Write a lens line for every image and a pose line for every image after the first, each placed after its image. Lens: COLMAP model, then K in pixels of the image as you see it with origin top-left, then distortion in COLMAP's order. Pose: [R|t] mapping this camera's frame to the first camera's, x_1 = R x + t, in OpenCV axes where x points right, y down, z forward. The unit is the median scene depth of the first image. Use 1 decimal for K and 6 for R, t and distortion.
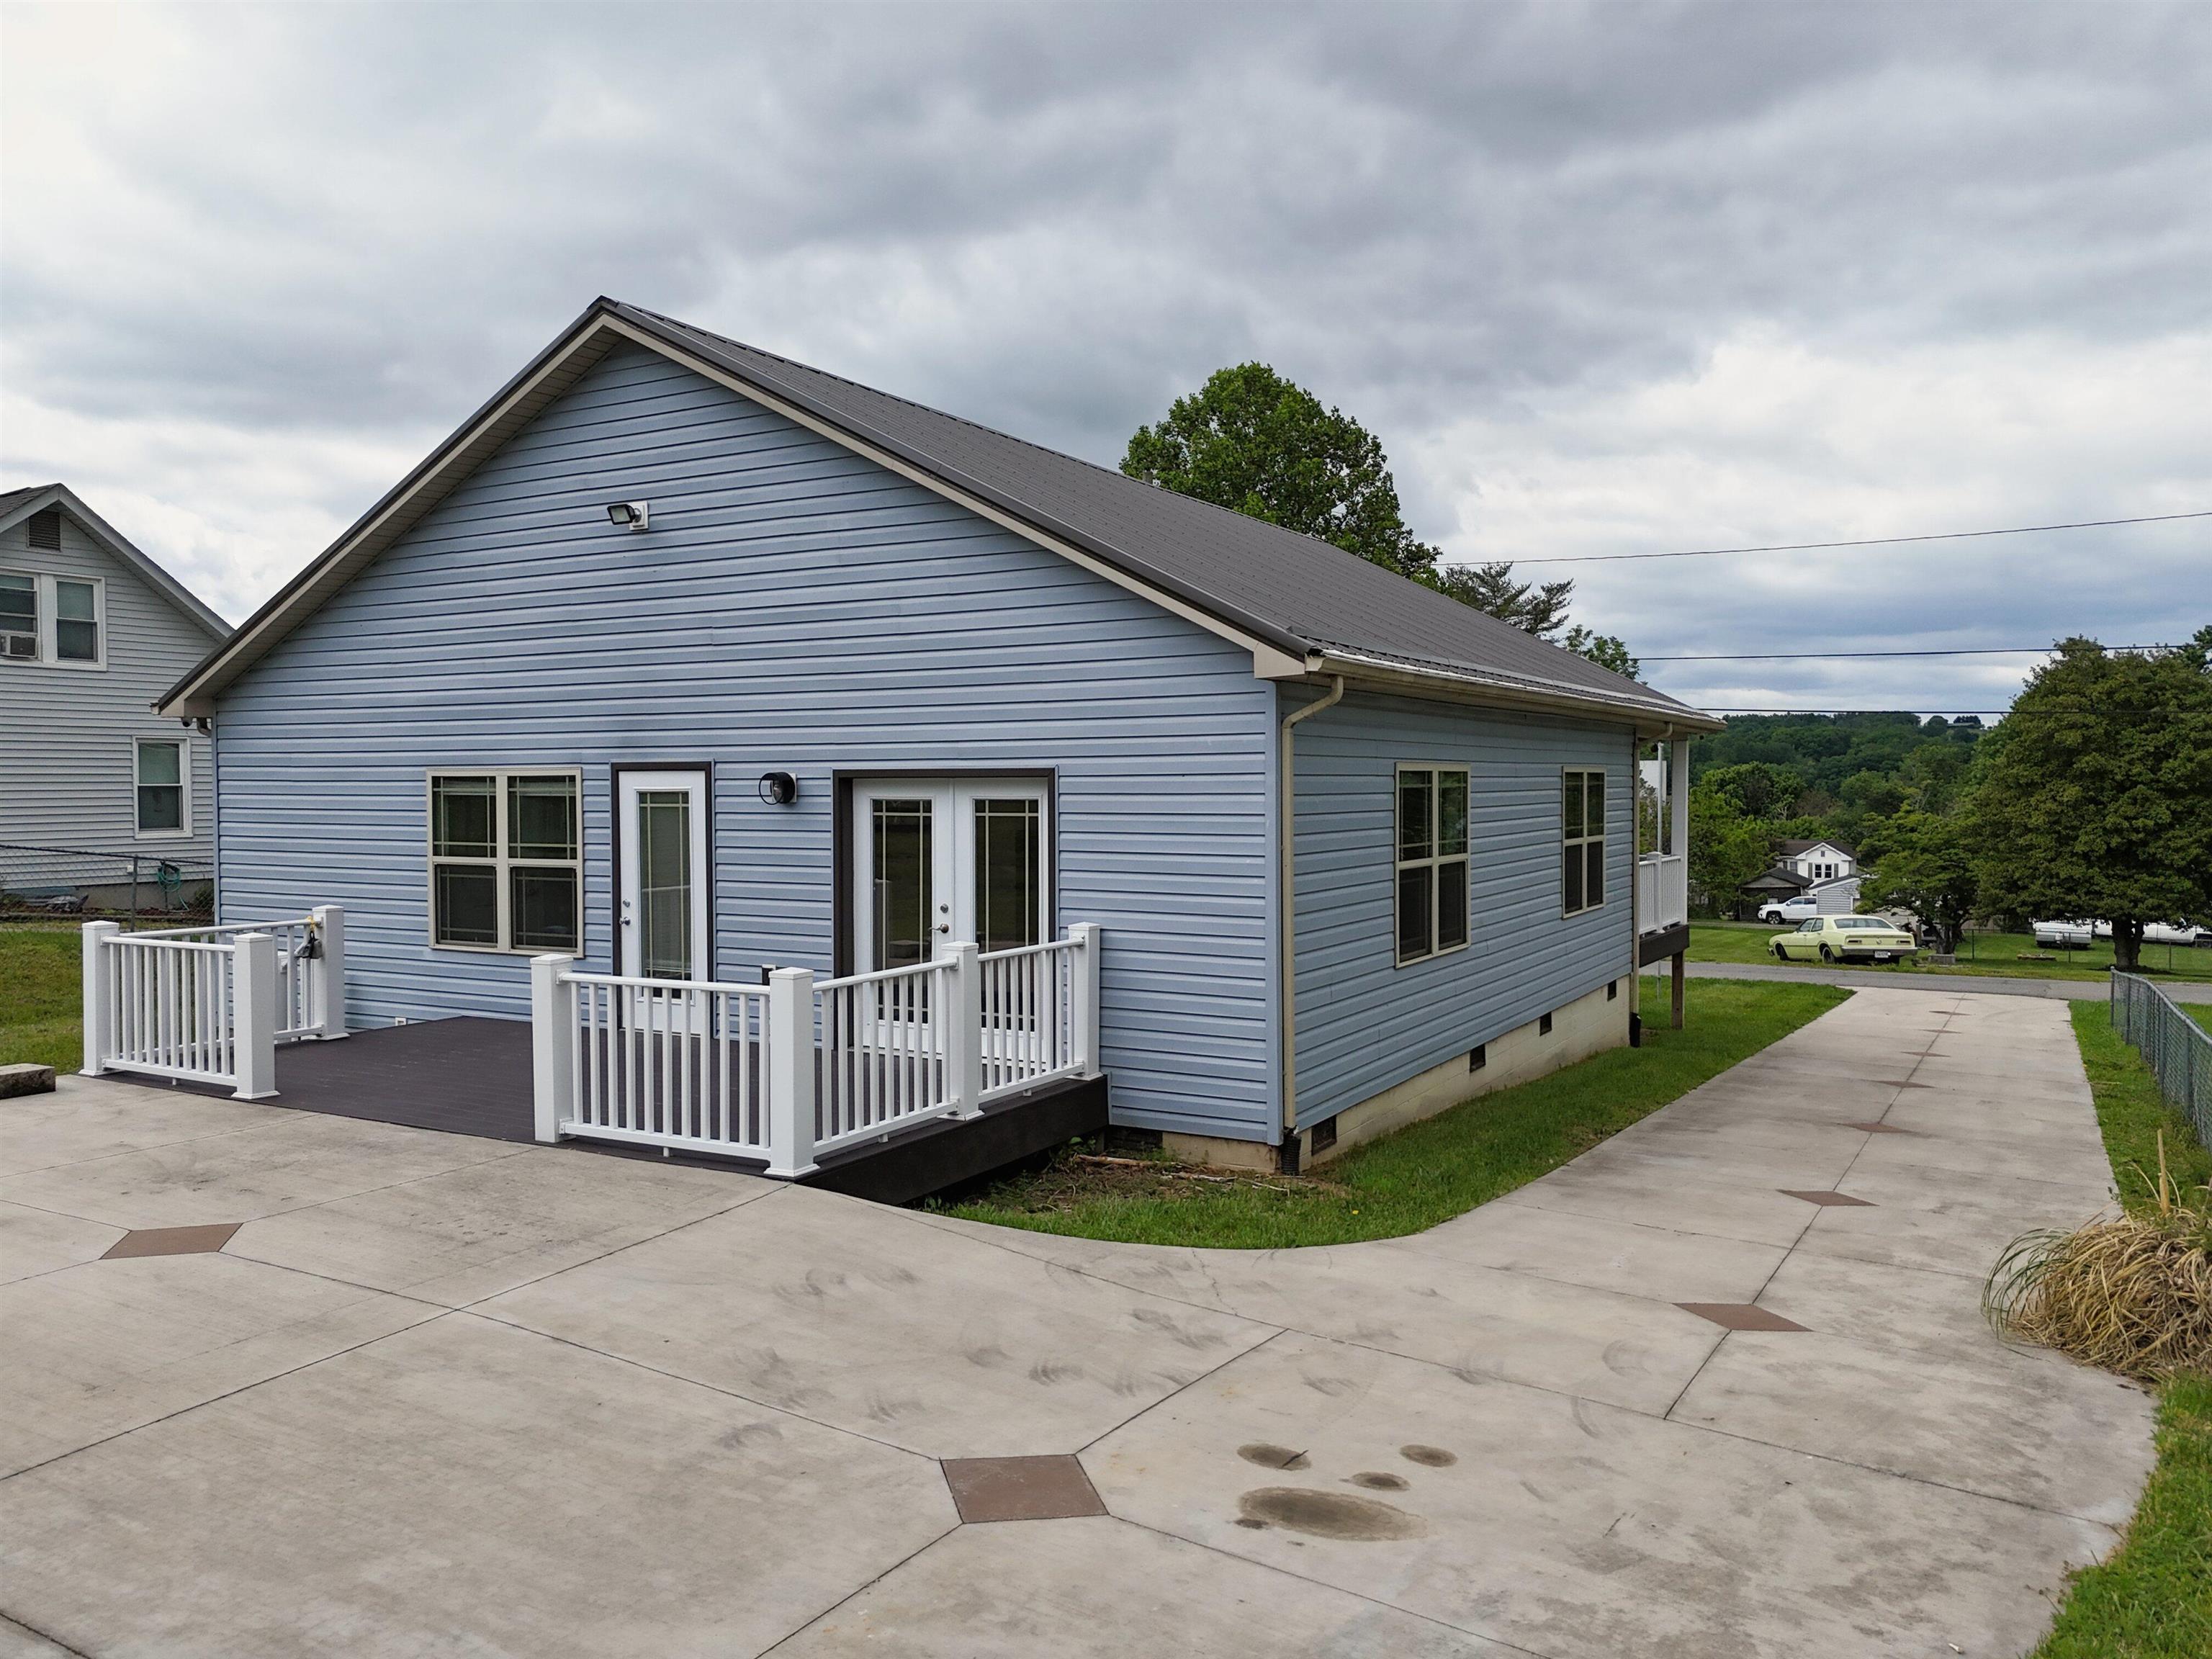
lens RADIAL K [[1621.1, 0, 1111.0], [0, 1621.1, 822.3], [0, 0, 1]] dist [0.081239, -0.079652]
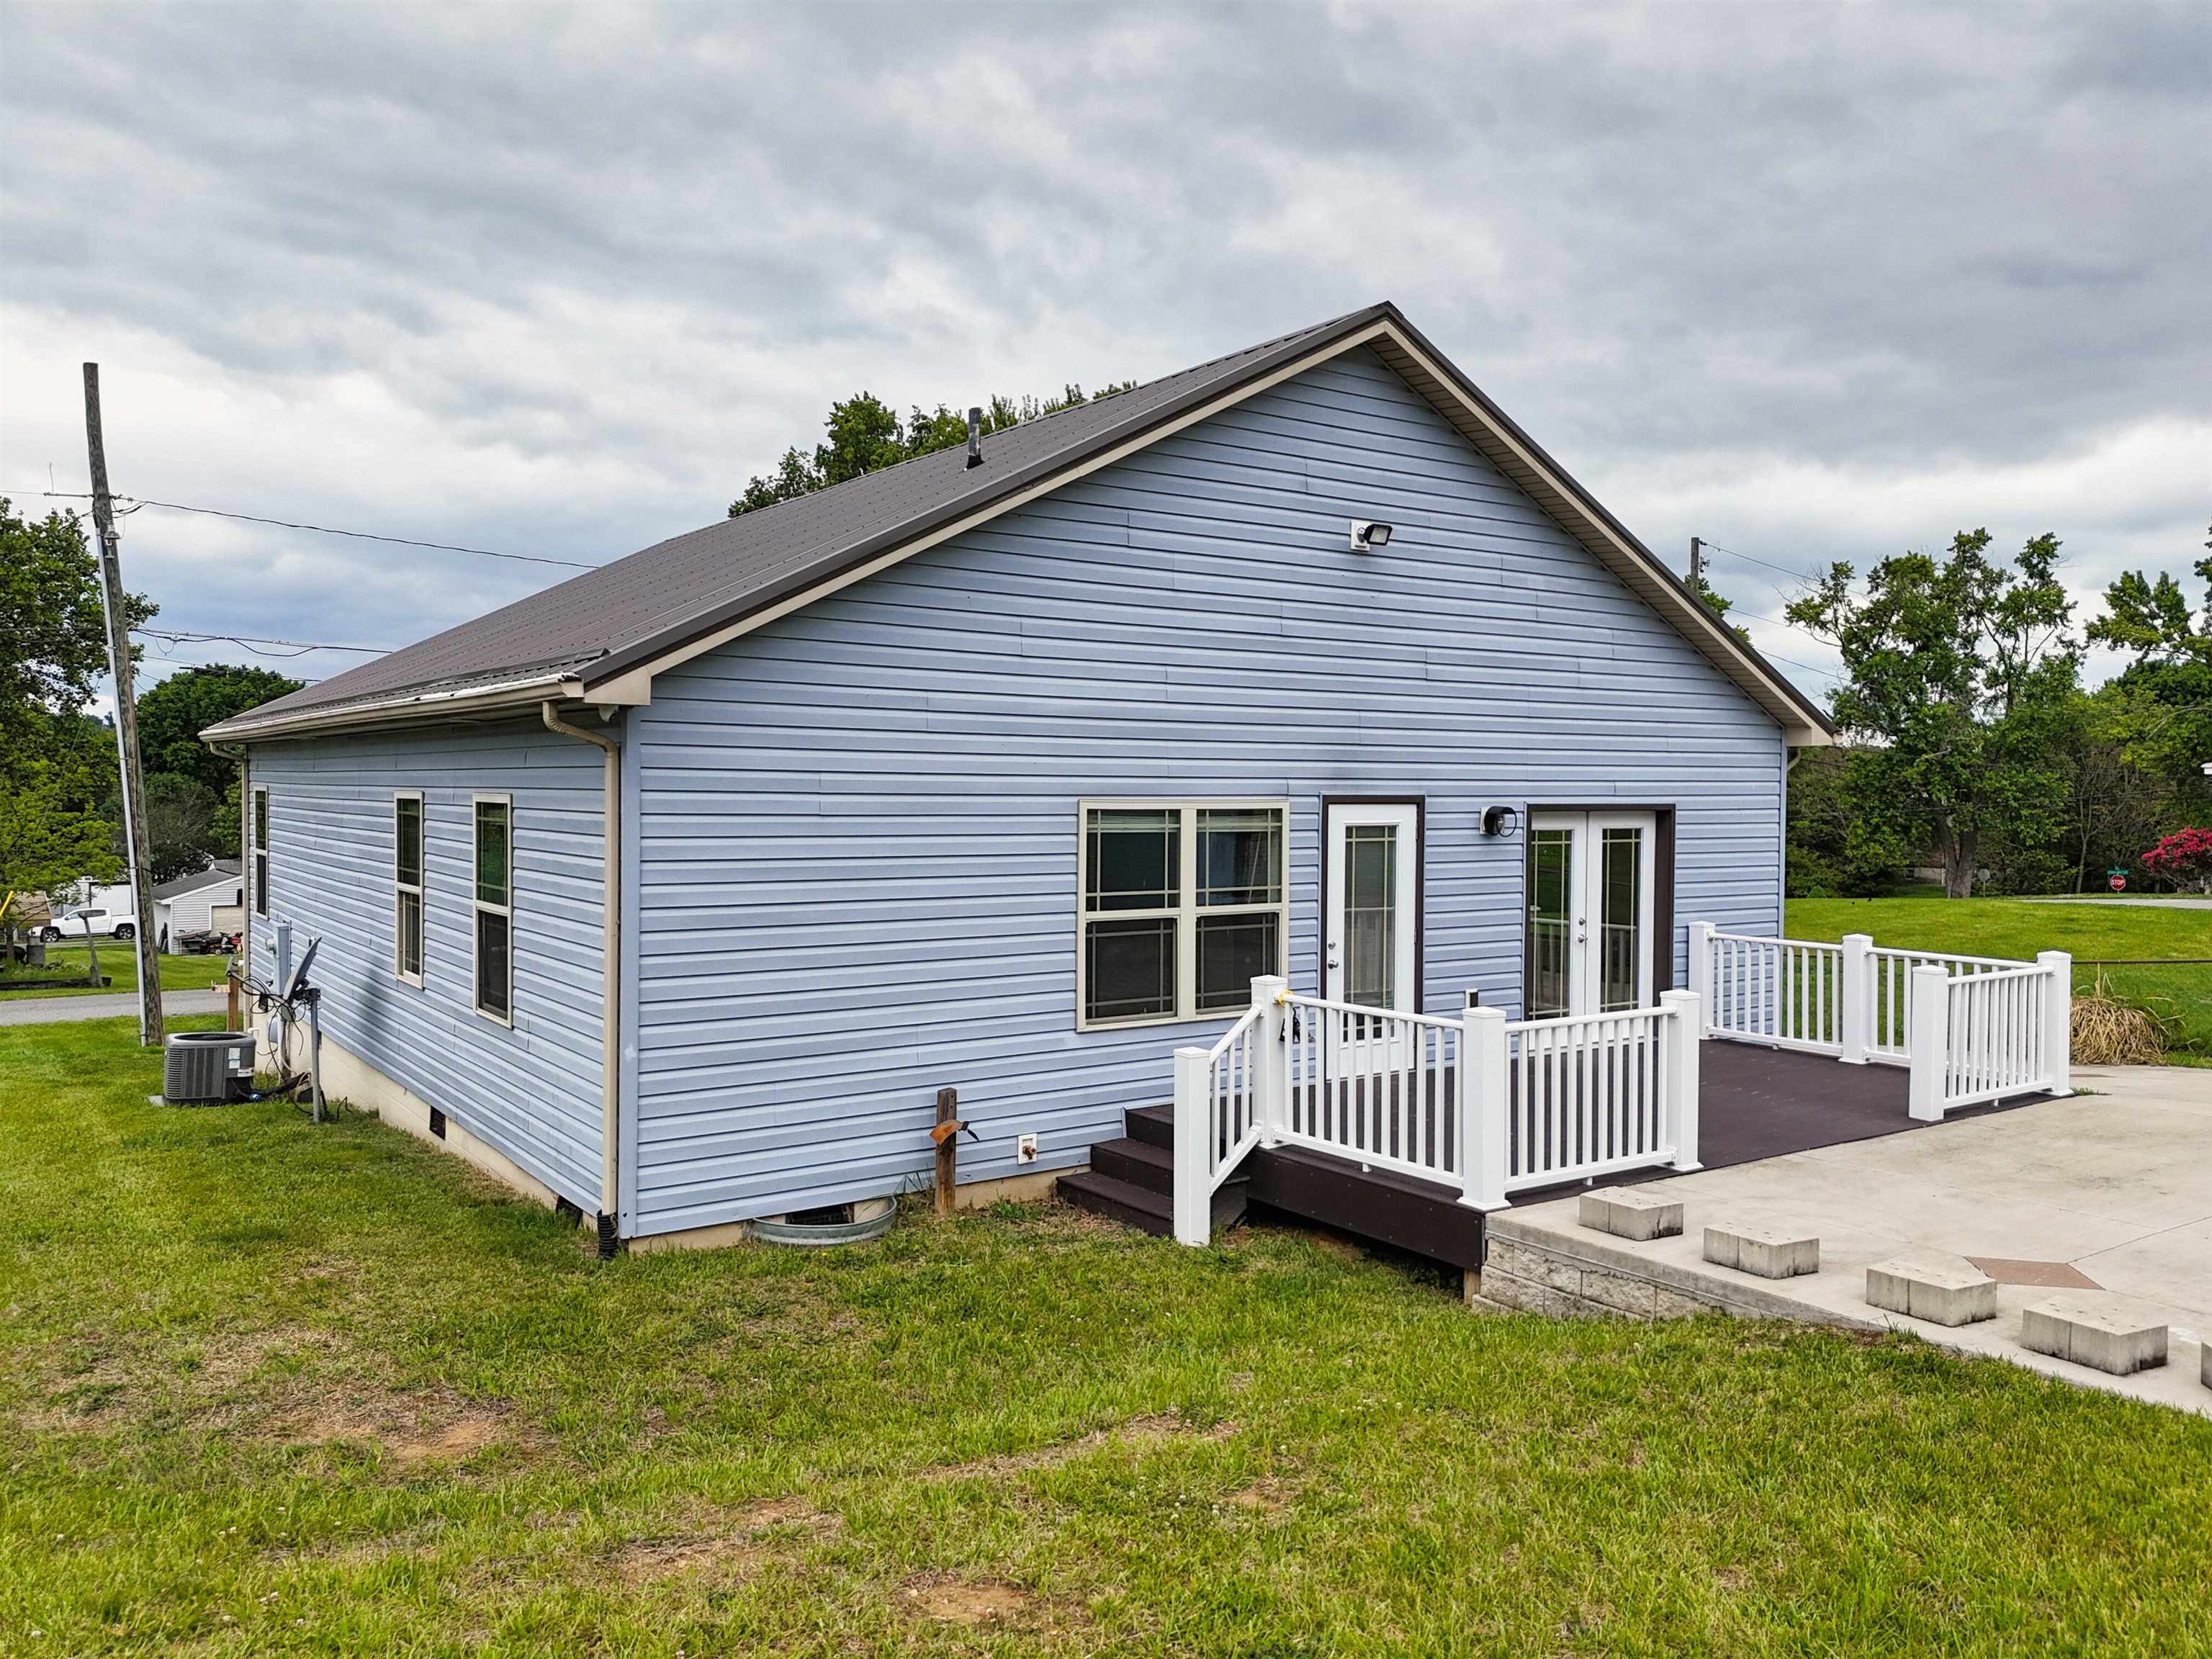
lens RADIAL K [[1621.1, 0, 1111.0], [0, 1621.1, 822.3], [0, 0, 1]] dist [0.081239, -0.079652]
pose [[0.436537, -0.010955, 0.899620, -1.182172], [0.016731, 0.999852, 0.004057, -0.026584], [-0.899531, 0.013281, 0.436655, 0.704023]]
